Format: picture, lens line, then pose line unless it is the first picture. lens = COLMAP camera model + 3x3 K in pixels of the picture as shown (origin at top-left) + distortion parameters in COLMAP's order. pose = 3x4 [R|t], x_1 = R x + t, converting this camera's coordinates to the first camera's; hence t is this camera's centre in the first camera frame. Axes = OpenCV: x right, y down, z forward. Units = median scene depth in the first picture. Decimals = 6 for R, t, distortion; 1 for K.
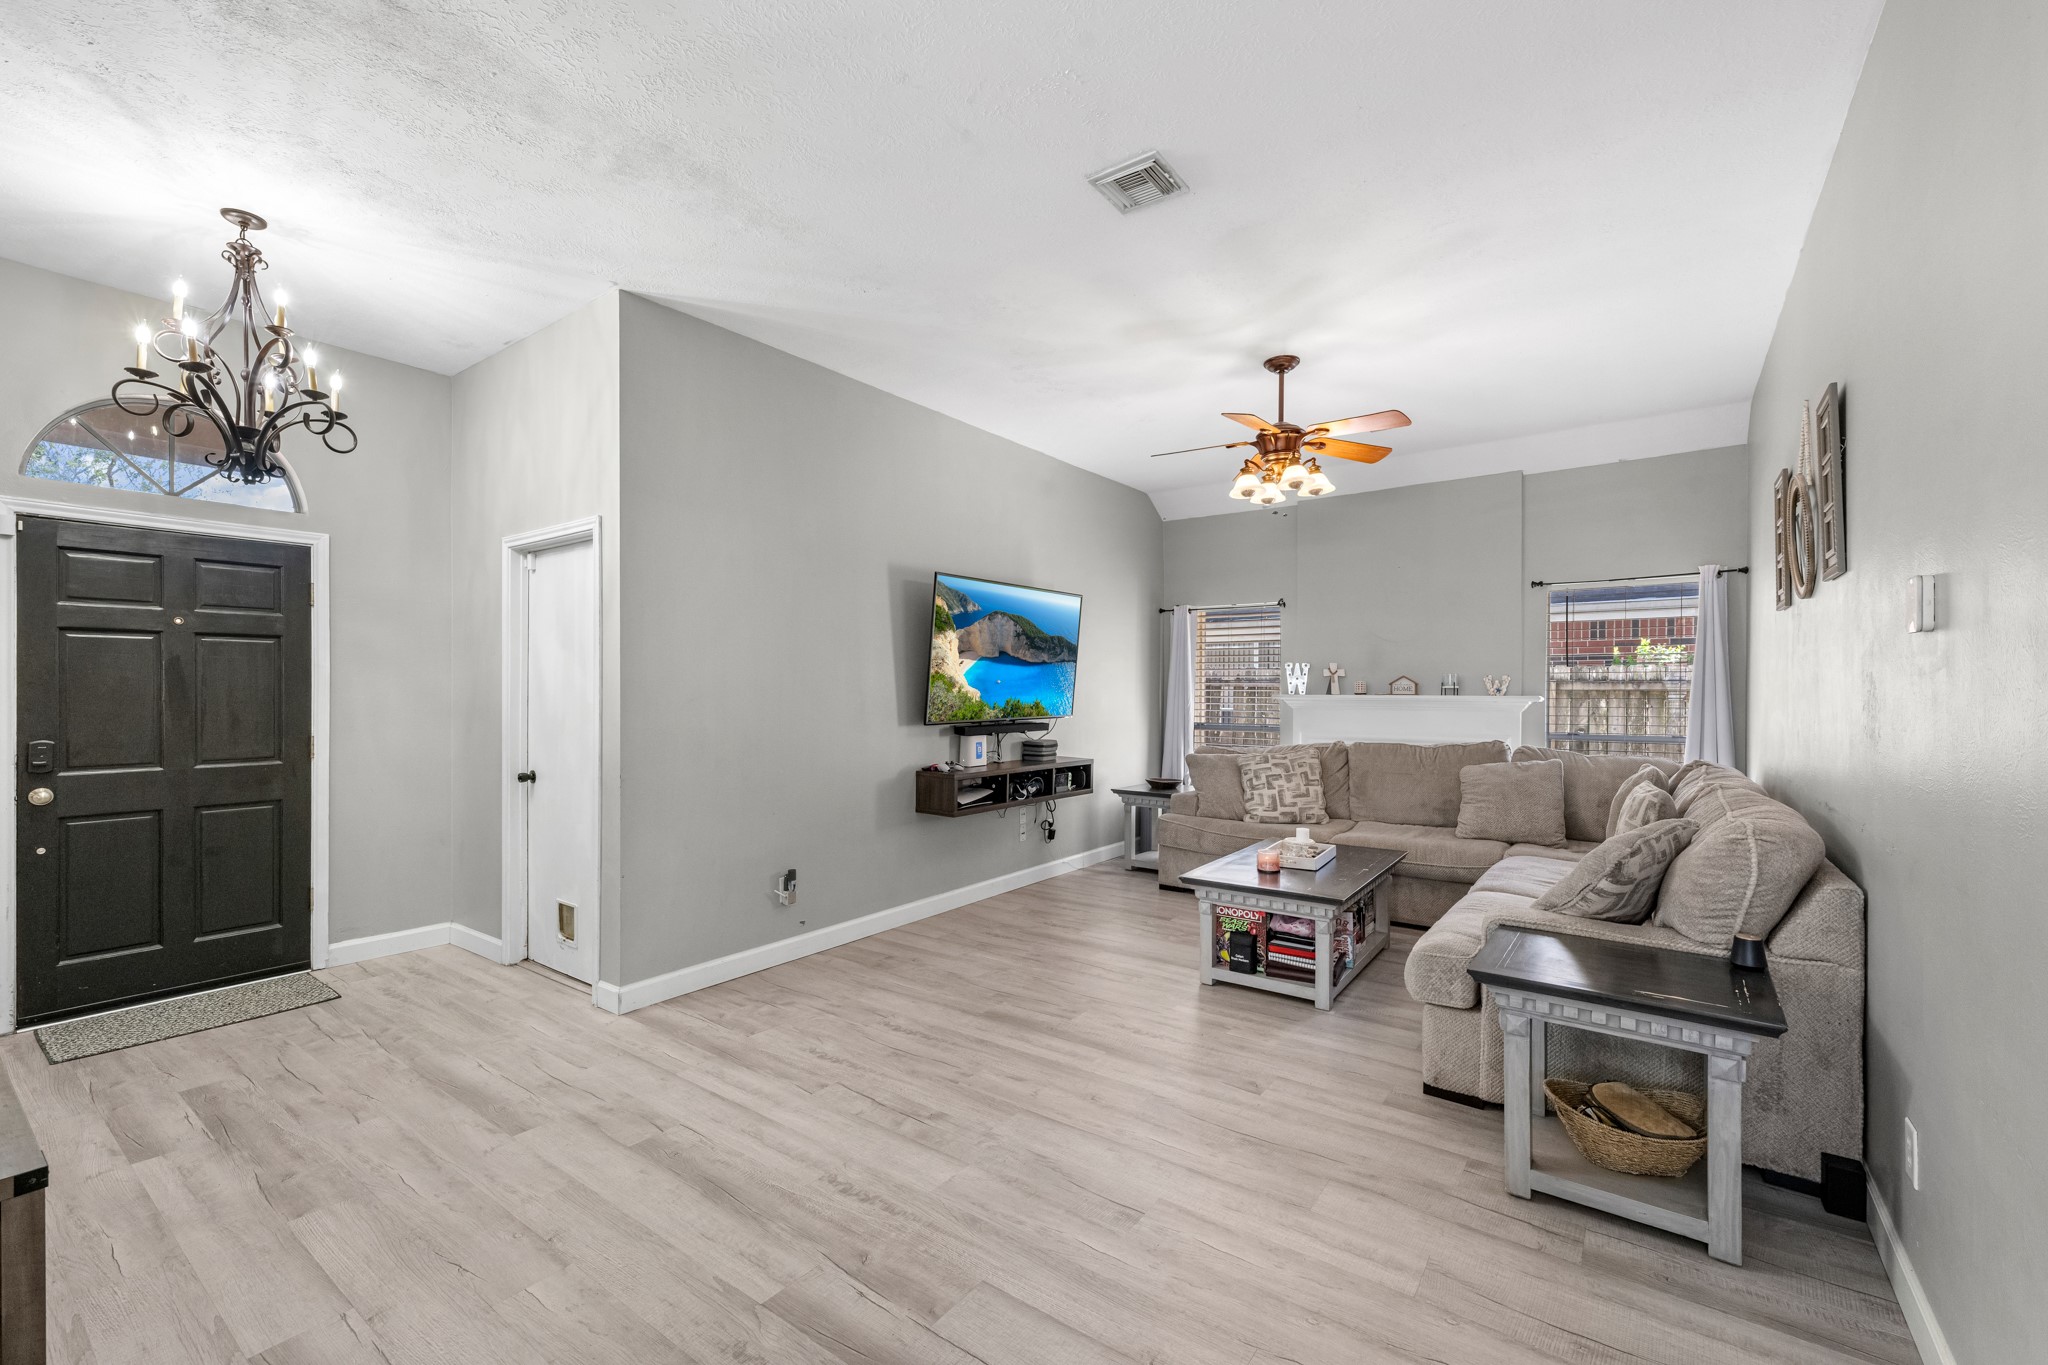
lens RADIAL K [[850.7, 0, 1024.3], [0, 850.7, 690.1], [0, 0, 1]] dist [0.000076, -0.000108]
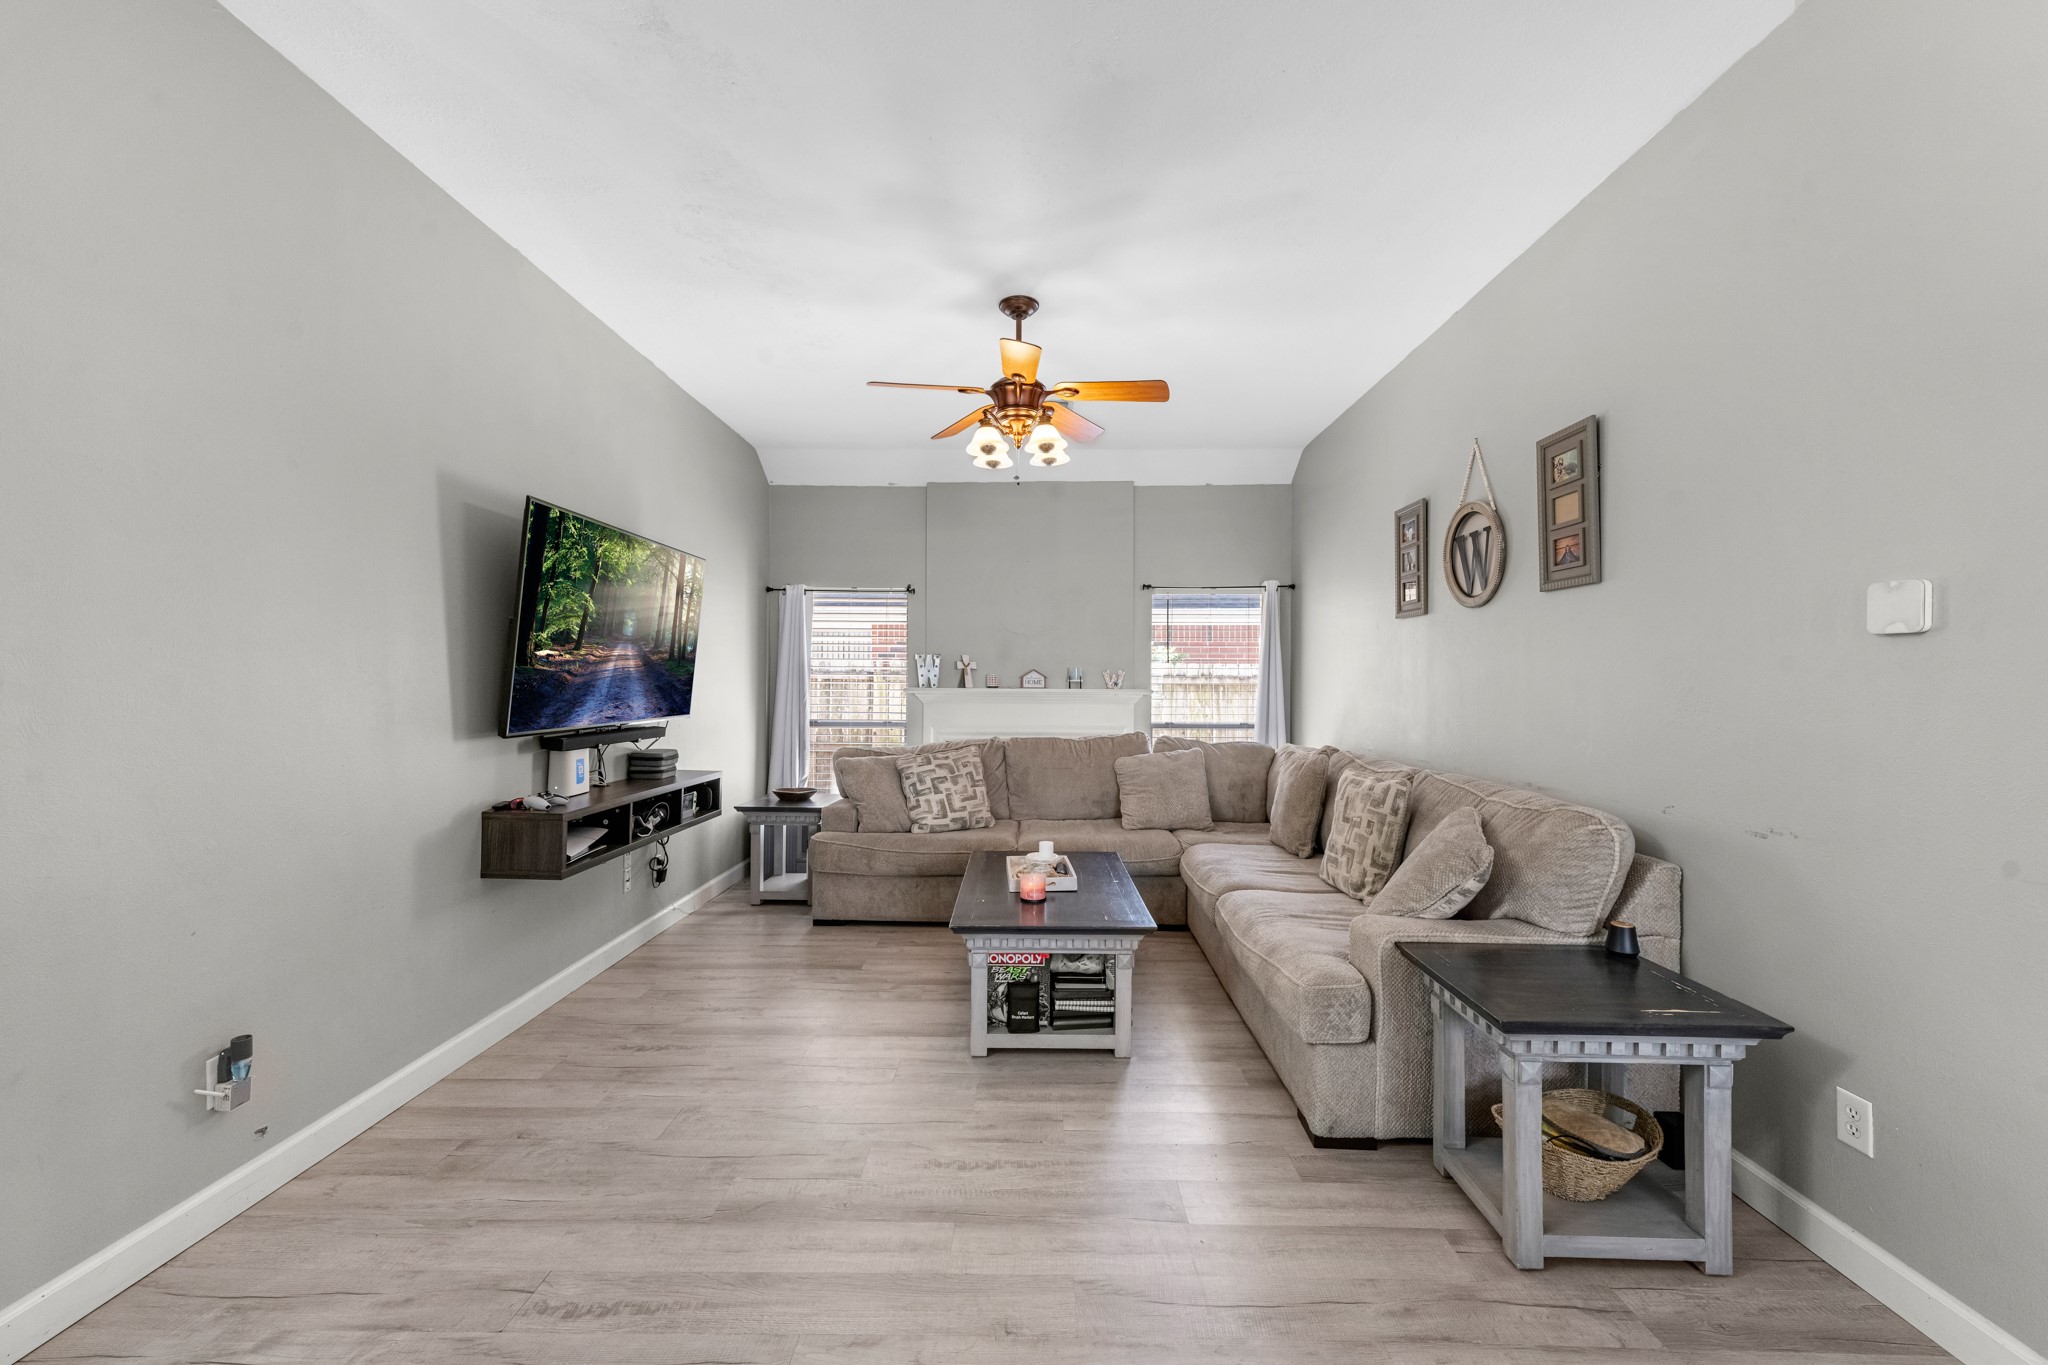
lens RADIAL K [[807.9, 0, 1024.0], [0, 807.9, 682.5], [0, 0, 1]] dist [0.004543, 0.000119]
pose [[0.814694, 0.003513, 0.579880, -0.162283], [-0.003941, 0.999992, -0.000521, -0.000940], [-0.579877, -0.001861, 0.814702, 0.314405]]
